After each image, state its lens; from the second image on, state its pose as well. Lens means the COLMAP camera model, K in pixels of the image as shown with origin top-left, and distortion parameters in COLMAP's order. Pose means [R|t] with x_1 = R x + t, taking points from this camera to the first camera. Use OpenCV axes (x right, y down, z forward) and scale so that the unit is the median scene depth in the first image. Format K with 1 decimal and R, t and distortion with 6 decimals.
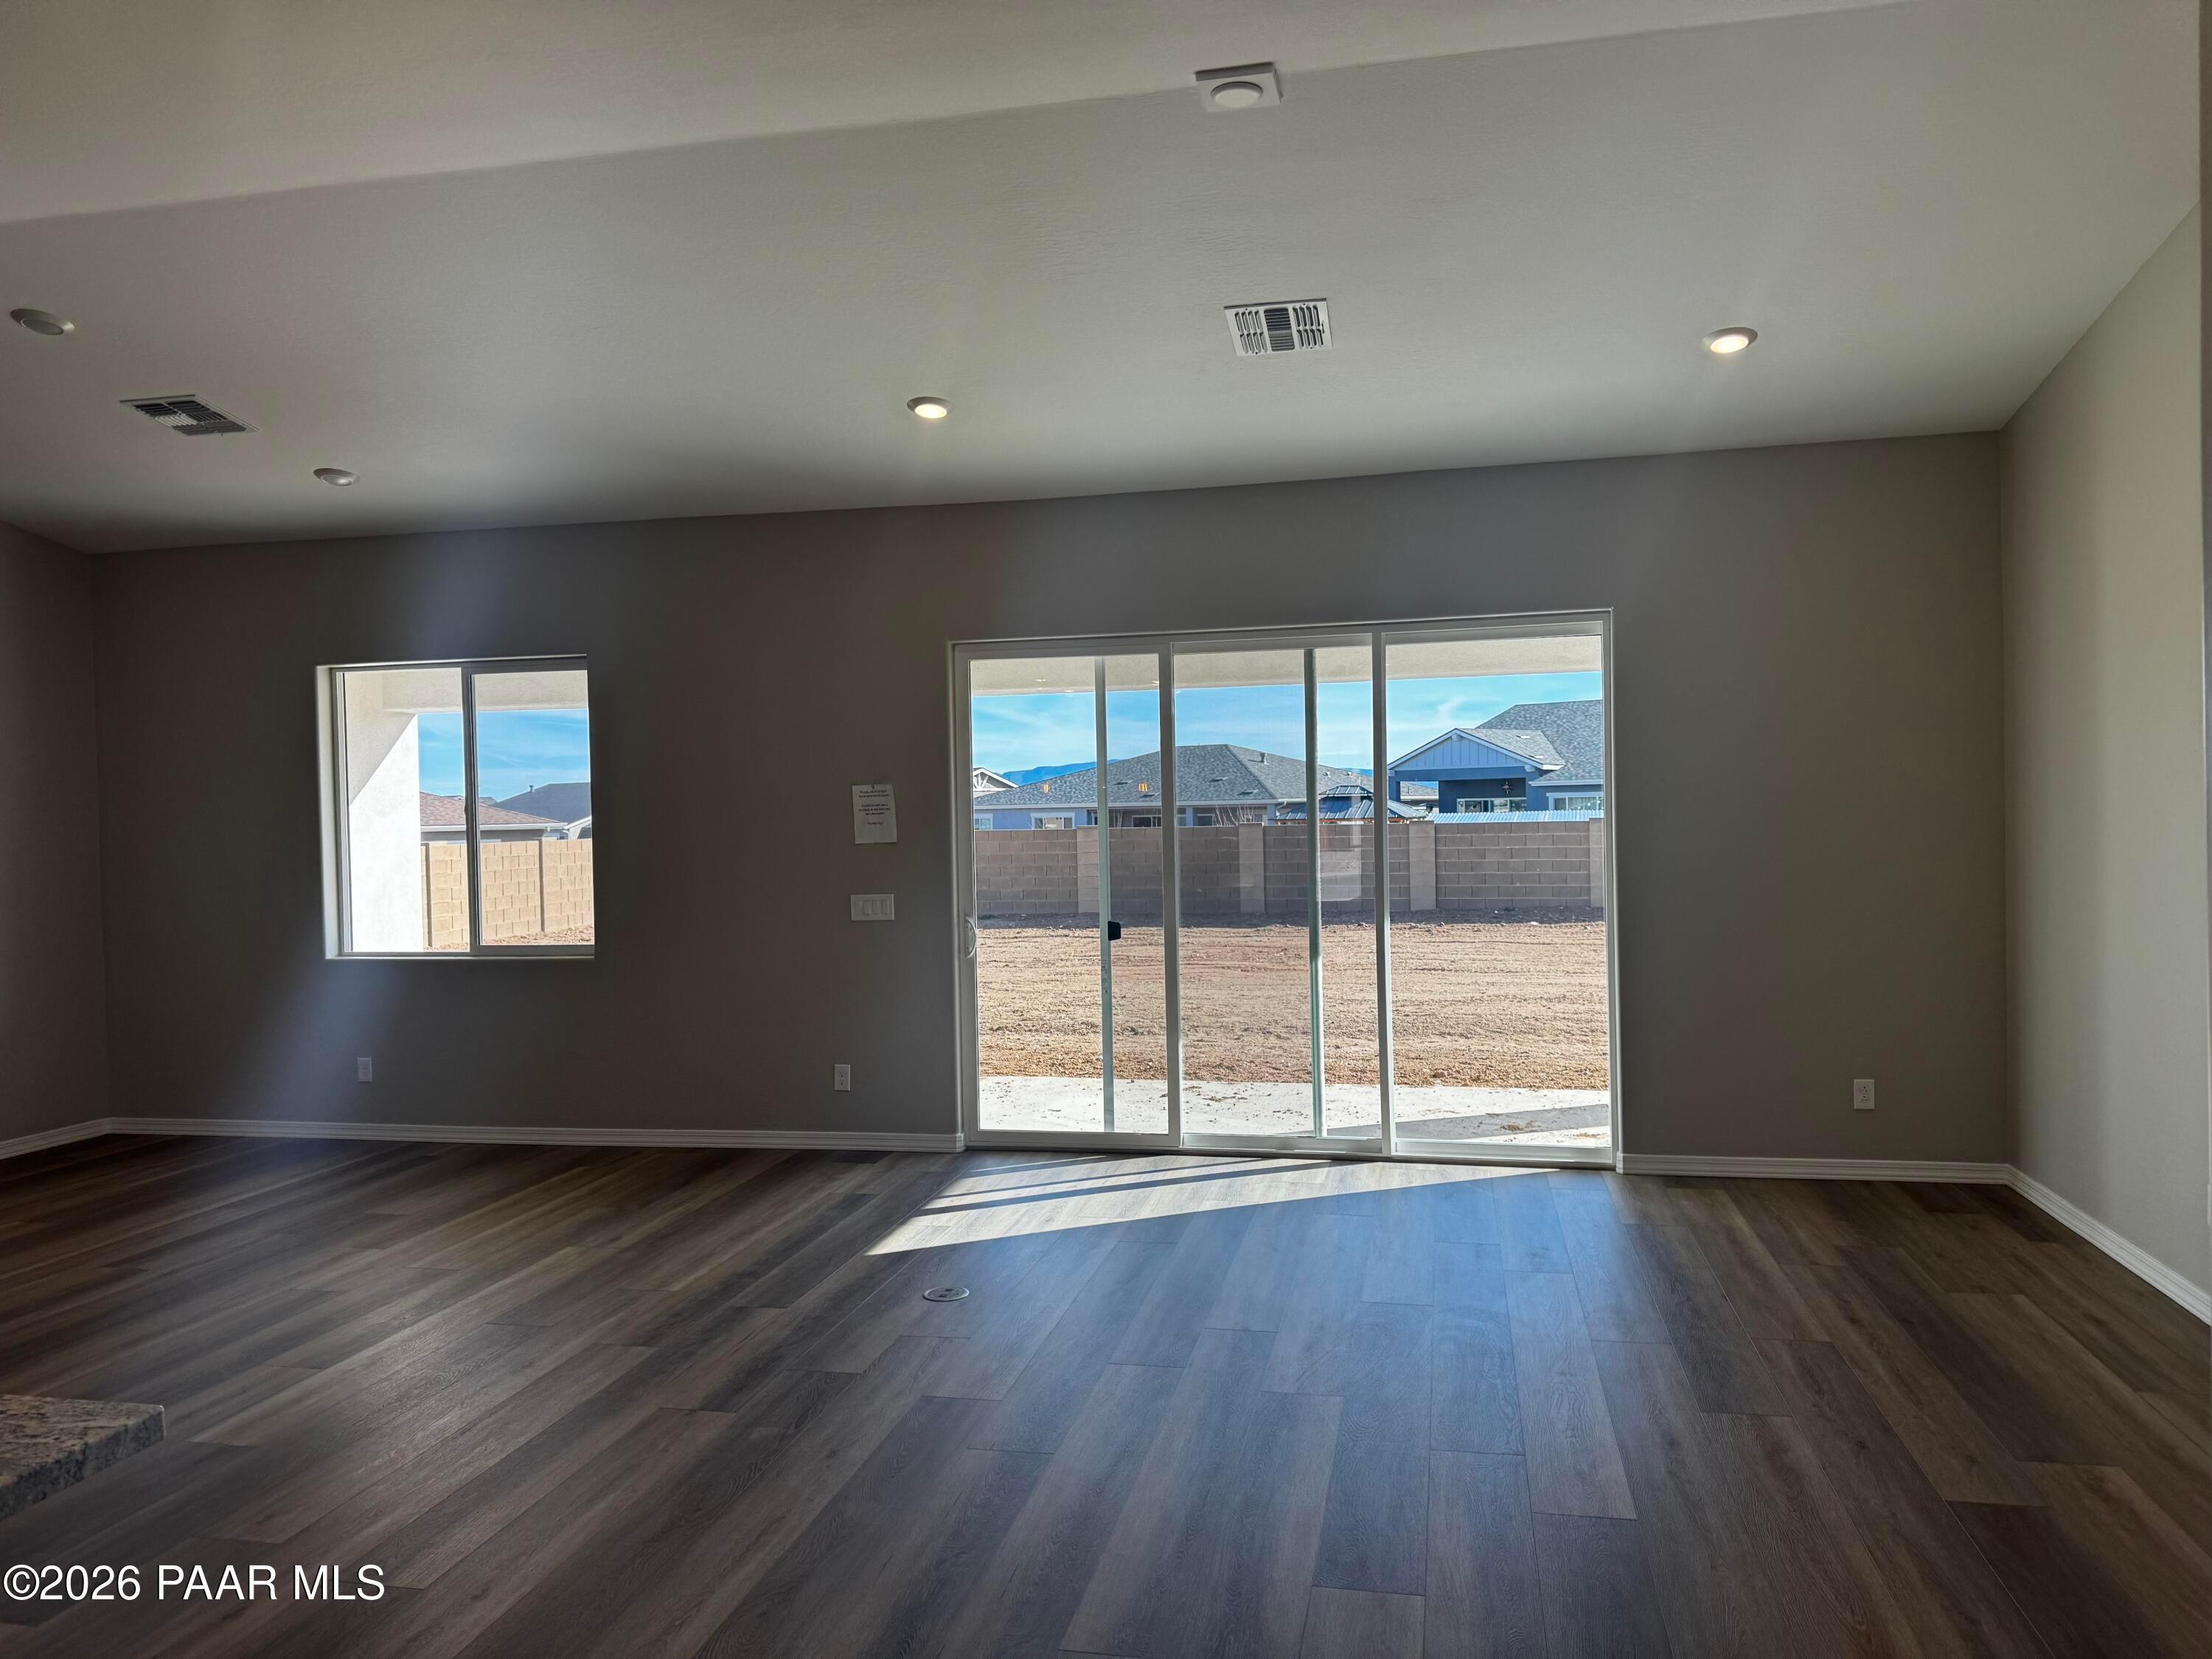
lens RADIAL K [[1553.3, 0, 1106.0], [0, 1553.3, 829.5], [0, 0, 1]] dist [-0.040278, -0.006668]
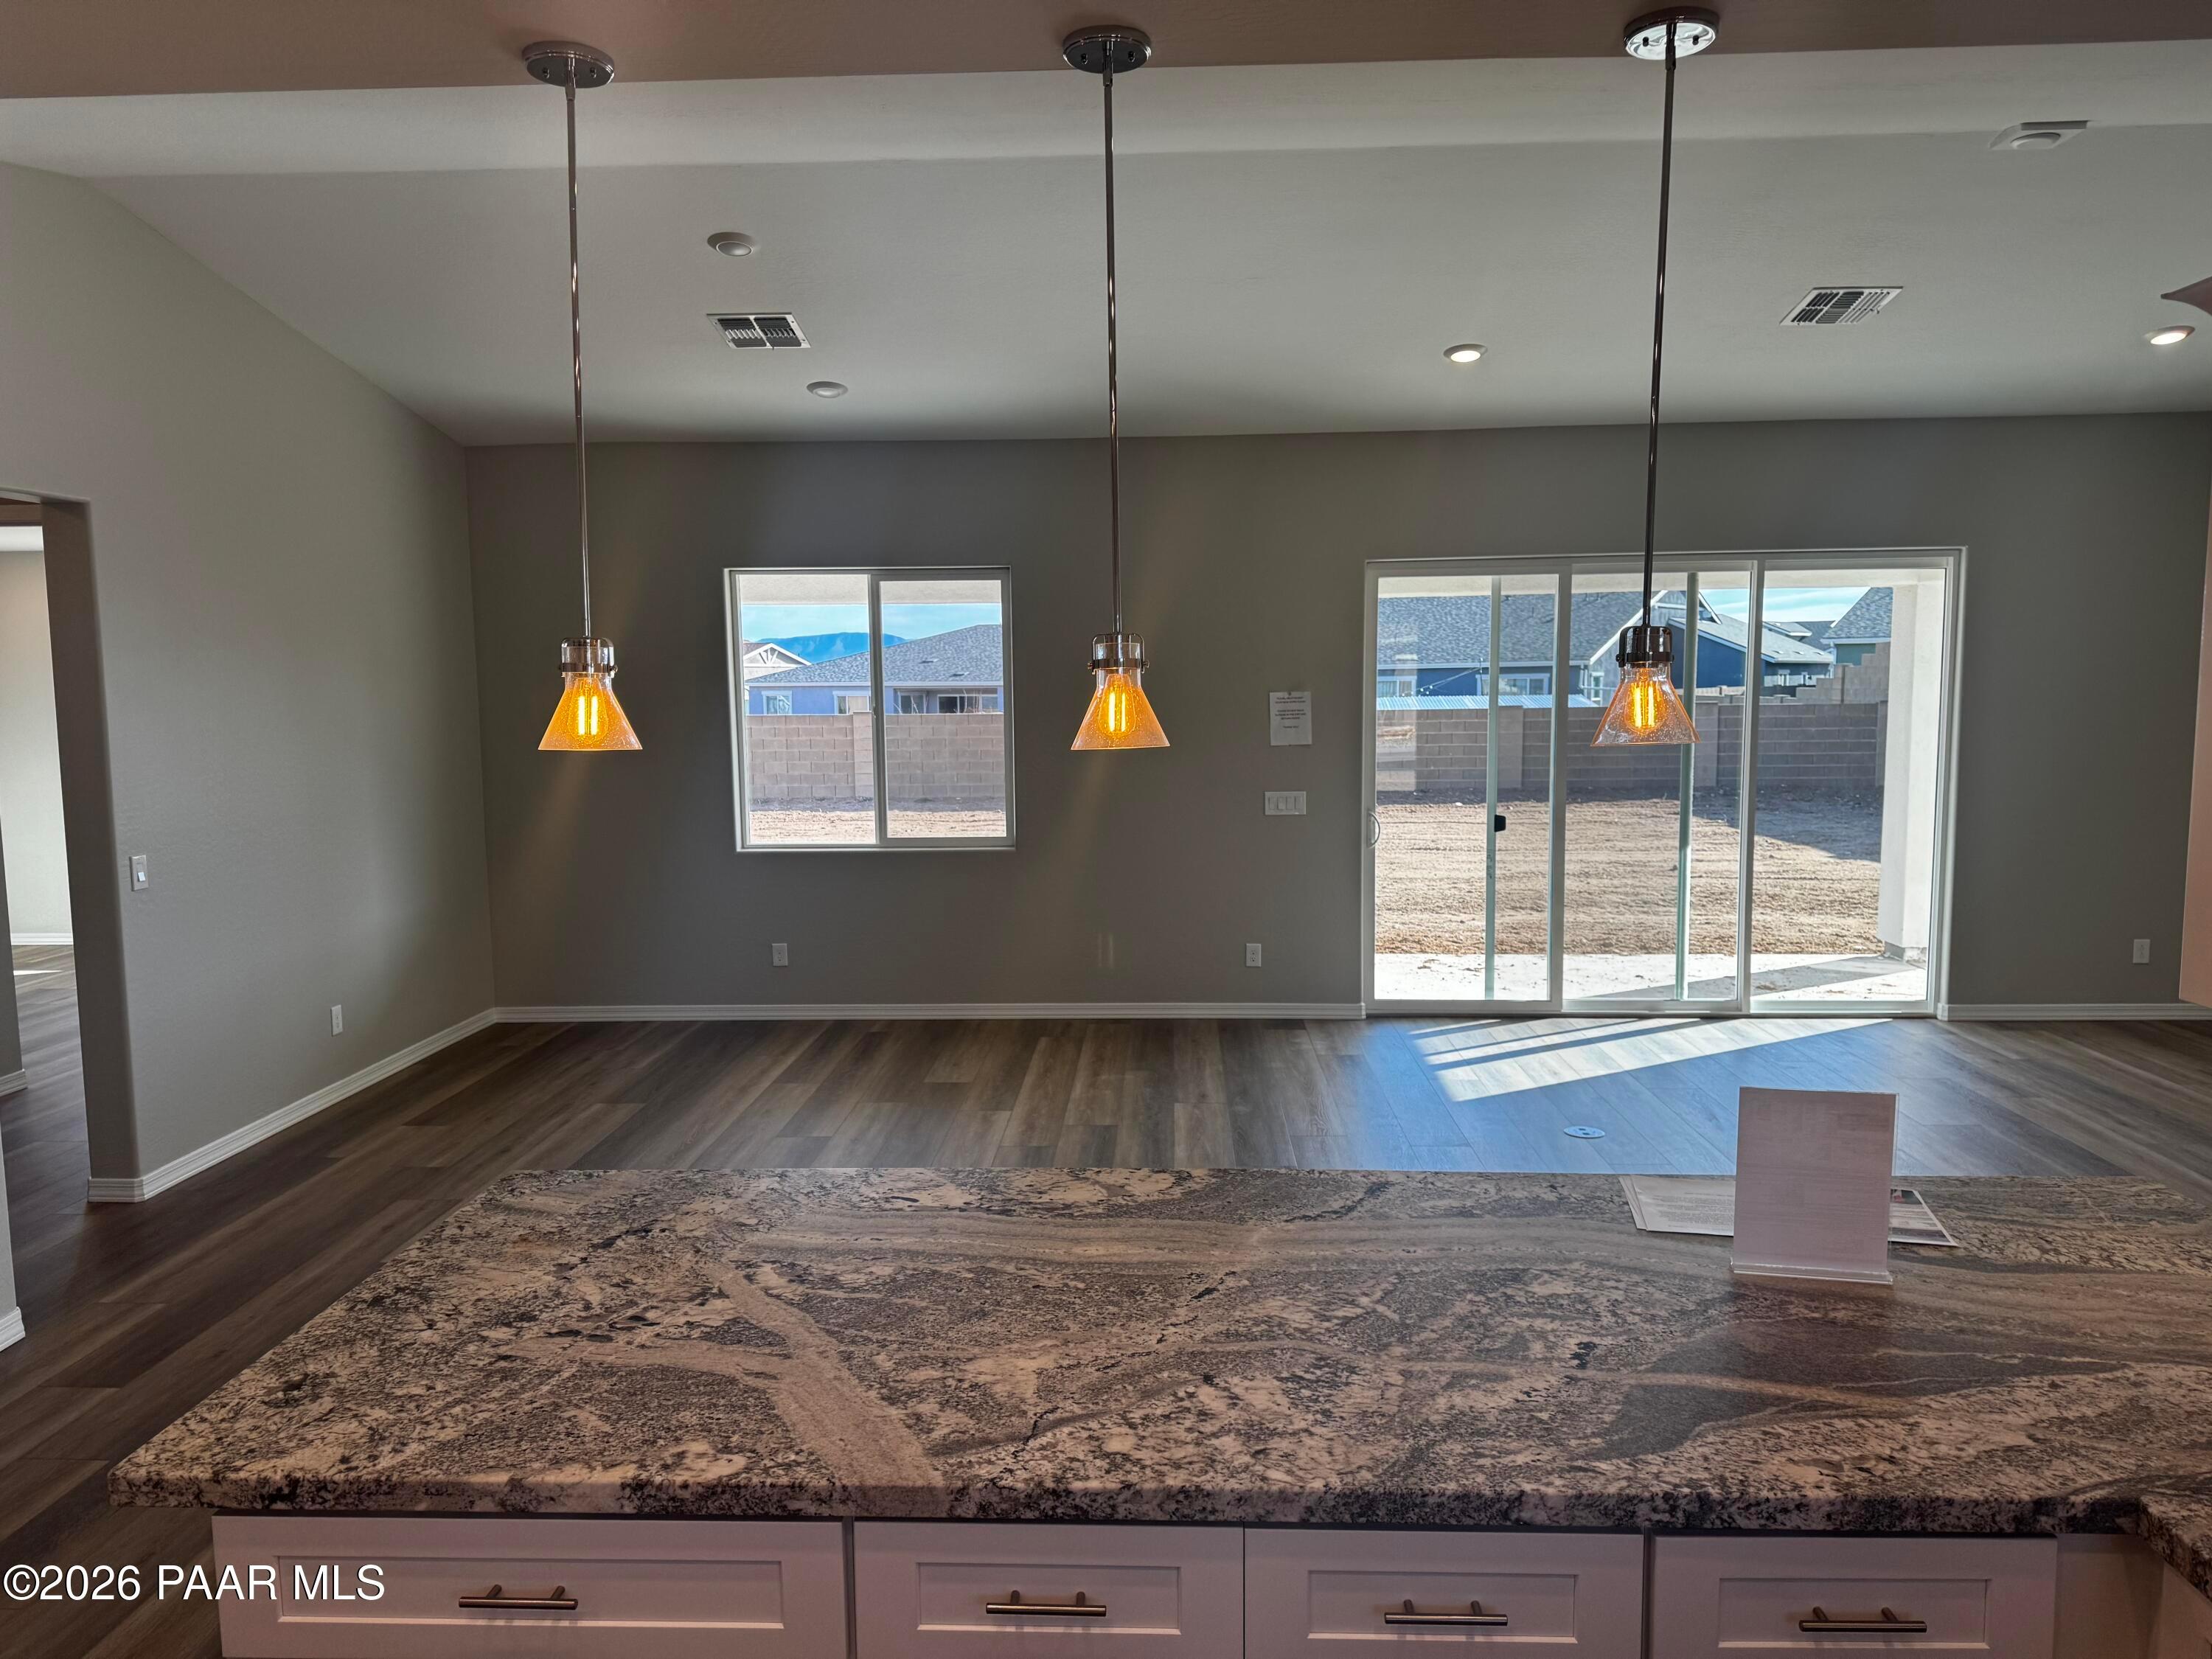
lens RADIAL K [[1586.2, 0, 1106.0], [0, 1586.2, 829.5], [0, 0, 1]] dist [0.009107, -0.011469]
pose [[0.986692, -0.014039, 0.161993, -0.459295], [0.001285, 0.996908, 0.078572, -0.020022], [-0.162595, -0.077318, 0.983659, -0.083064]]
